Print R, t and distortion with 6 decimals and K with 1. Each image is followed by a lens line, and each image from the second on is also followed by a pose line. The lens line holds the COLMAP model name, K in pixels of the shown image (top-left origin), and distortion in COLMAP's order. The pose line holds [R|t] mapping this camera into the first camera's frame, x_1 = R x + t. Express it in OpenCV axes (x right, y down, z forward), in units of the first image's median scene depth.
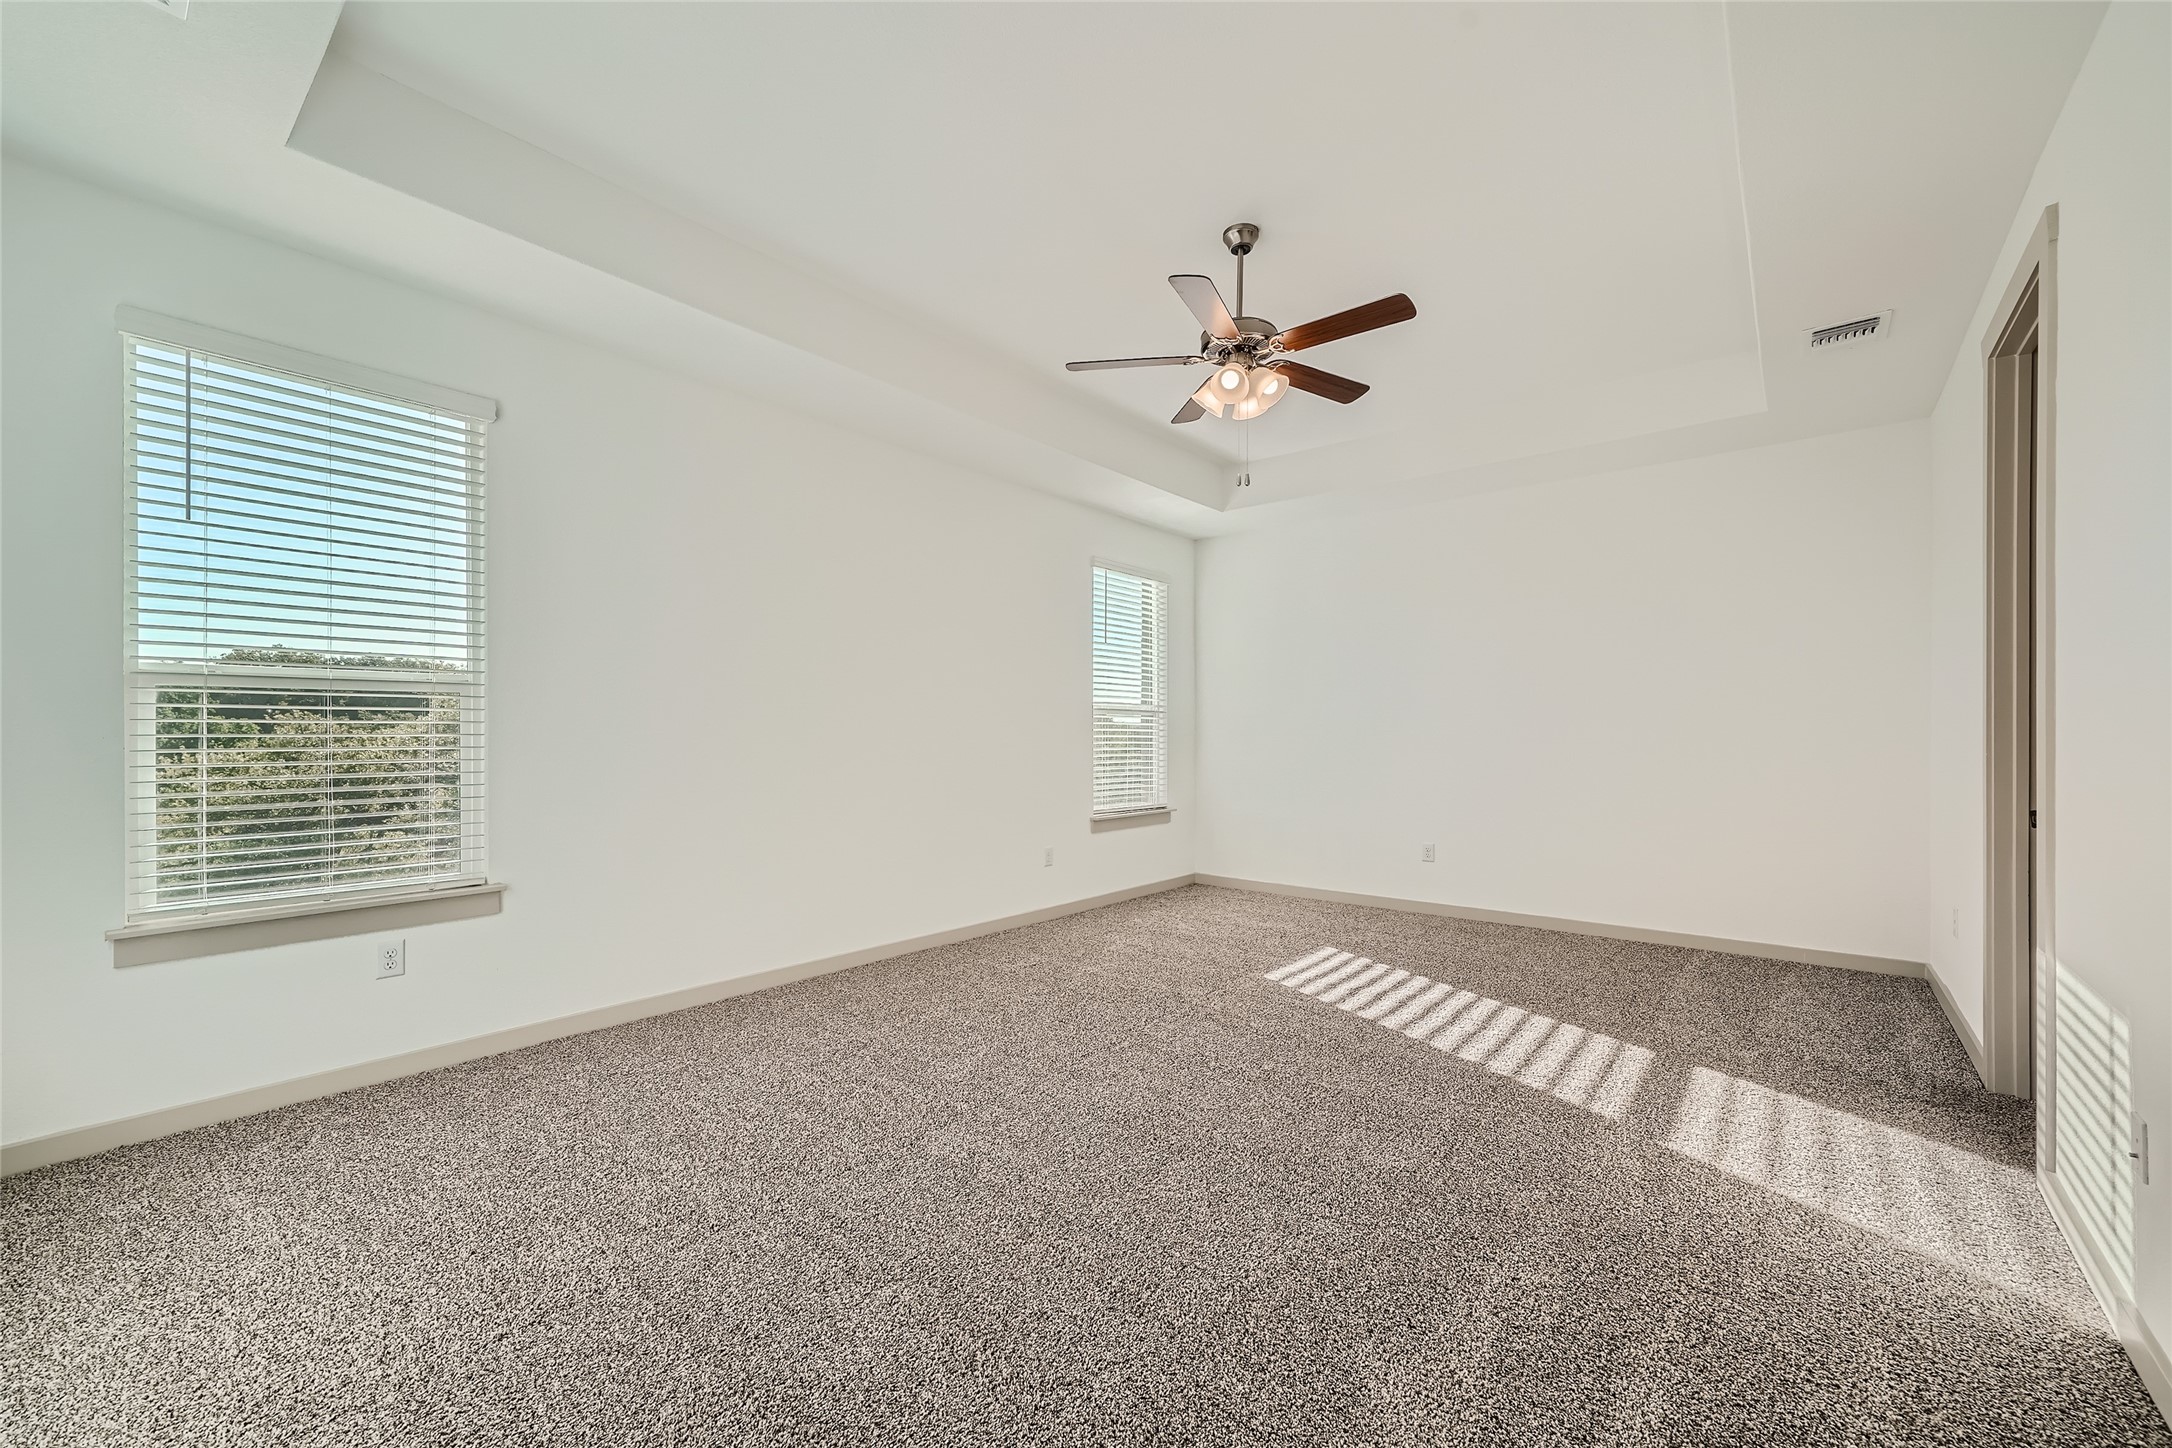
lens RADIAL K [[861.5, 0, 1086.0], [0, 861.5, 724.0], [0, 0, 1]] dist [0.034012, 0.000087]
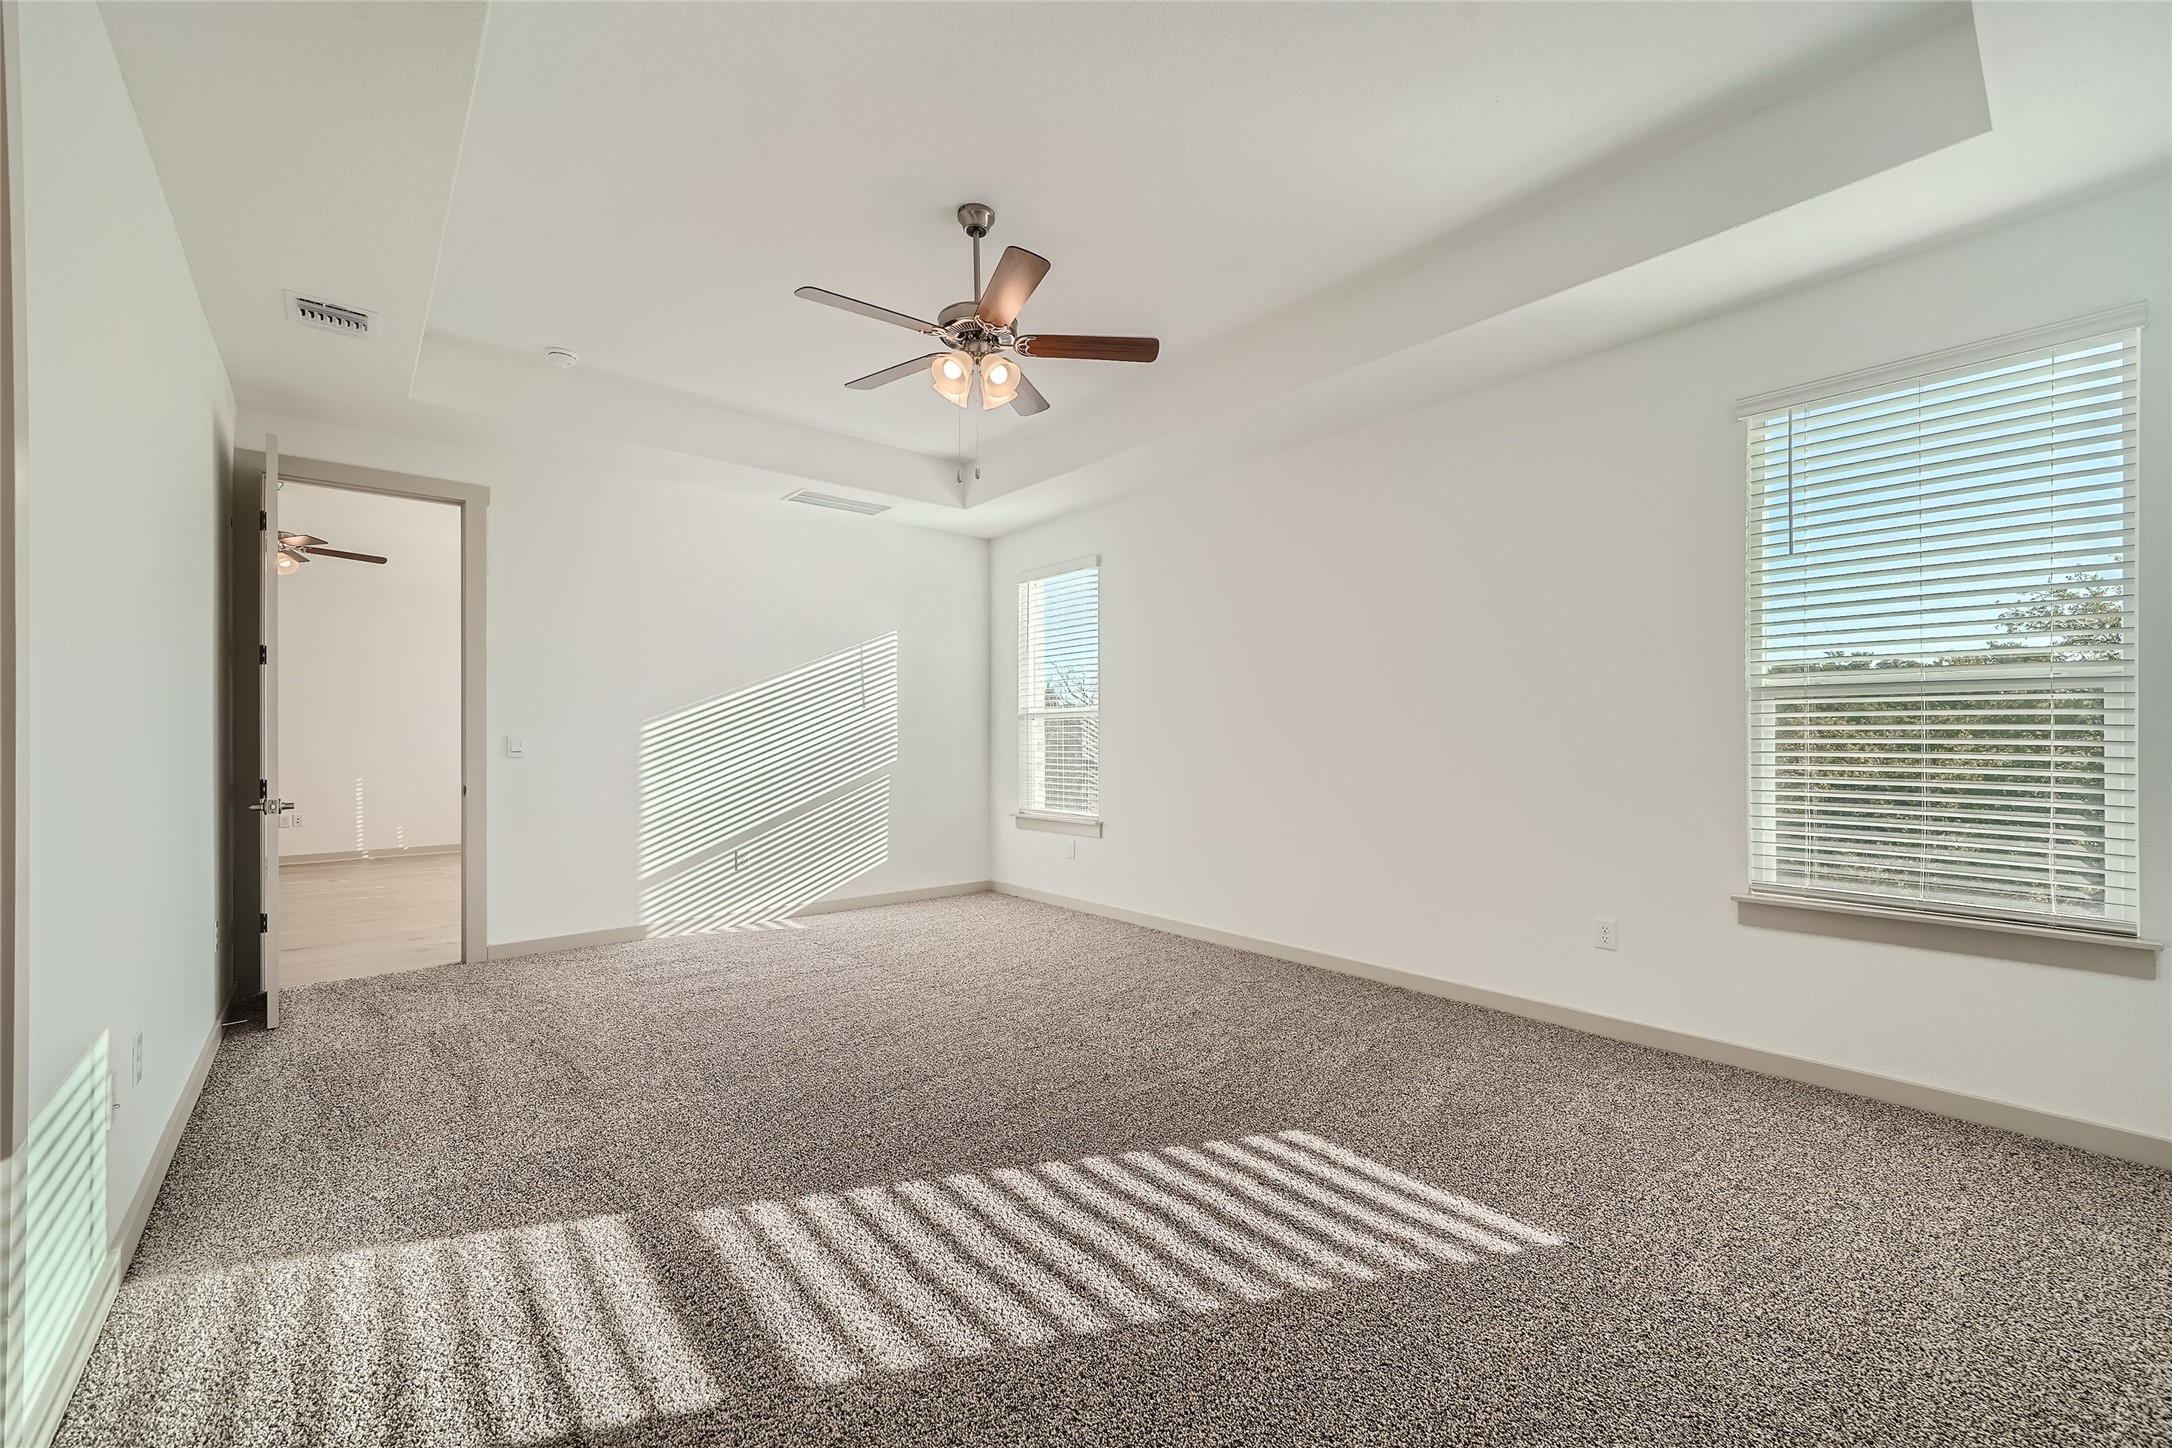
lens RADIAL K [[874.0, 0, 1086.9], [0, 874.0, 732.4], [0, 0, 1]] dist [0.001338, 0.000355]
pose [[-0.188760, -0.010182, -0.981971, 0.300464], [0.014762, 0.999804, -0.013204, 0.003818], [0.981912, -0.016989, -0.188572, 0.341214]]
